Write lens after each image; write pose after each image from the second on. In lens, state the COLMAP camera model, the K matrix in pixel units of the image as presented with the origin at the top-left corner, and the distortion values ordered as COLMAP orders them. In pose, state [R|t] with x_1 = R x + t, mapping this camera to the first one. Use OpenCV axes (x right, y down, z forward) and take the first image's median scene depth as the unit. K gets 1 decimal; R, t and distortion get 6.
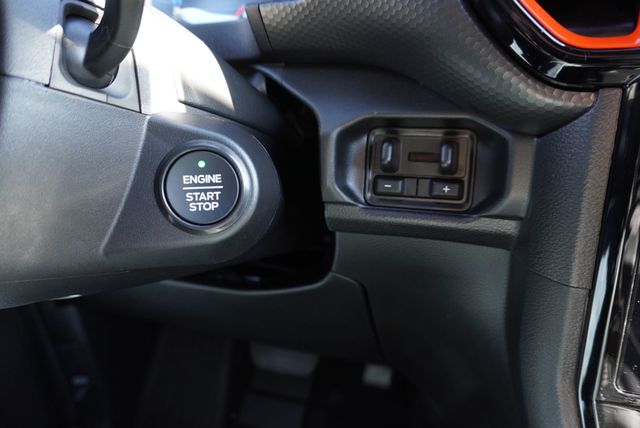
lens RADIAL K [[431.1, 0, 320.6], [0, 431.1, 213.5], [0, 0, 1]] dist [-0.025305, 0.006373]
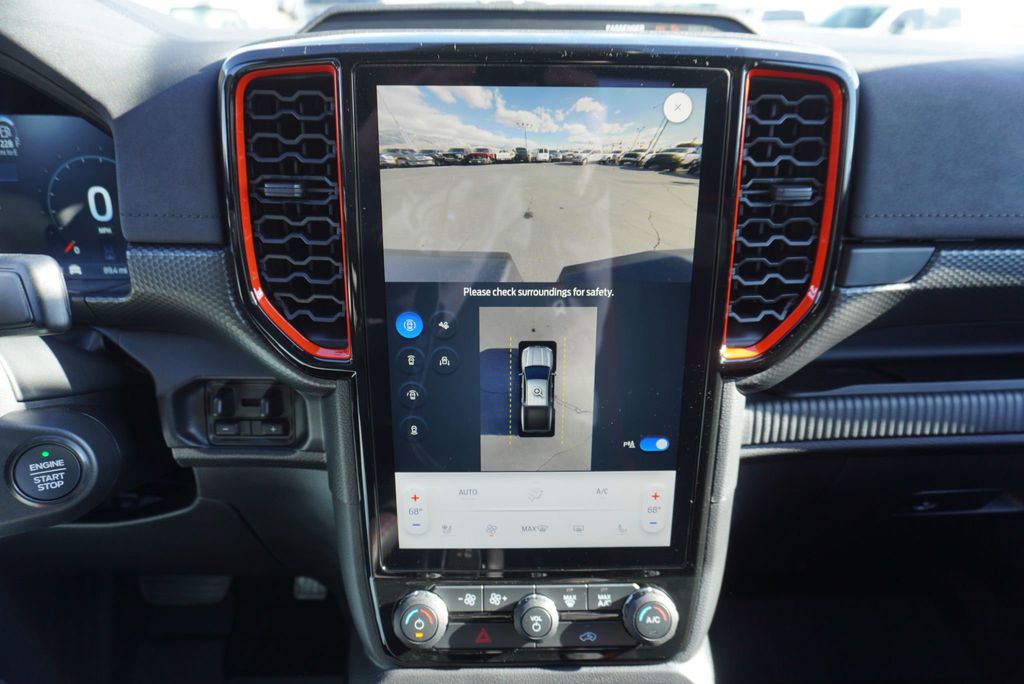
lens RADIAL K [[689.8, 0, 509.5], [0, 689.8, 343.7], [0, 0, 1]] dist [-0.025305, 0.006373]
pose [[0.941009, -0.085724, 0.327344, 0.382722], [0.075291, 0.996171, 0.044436, -0.422929], [-0.329900, -0.017168, 0.943860, -1.350408]]
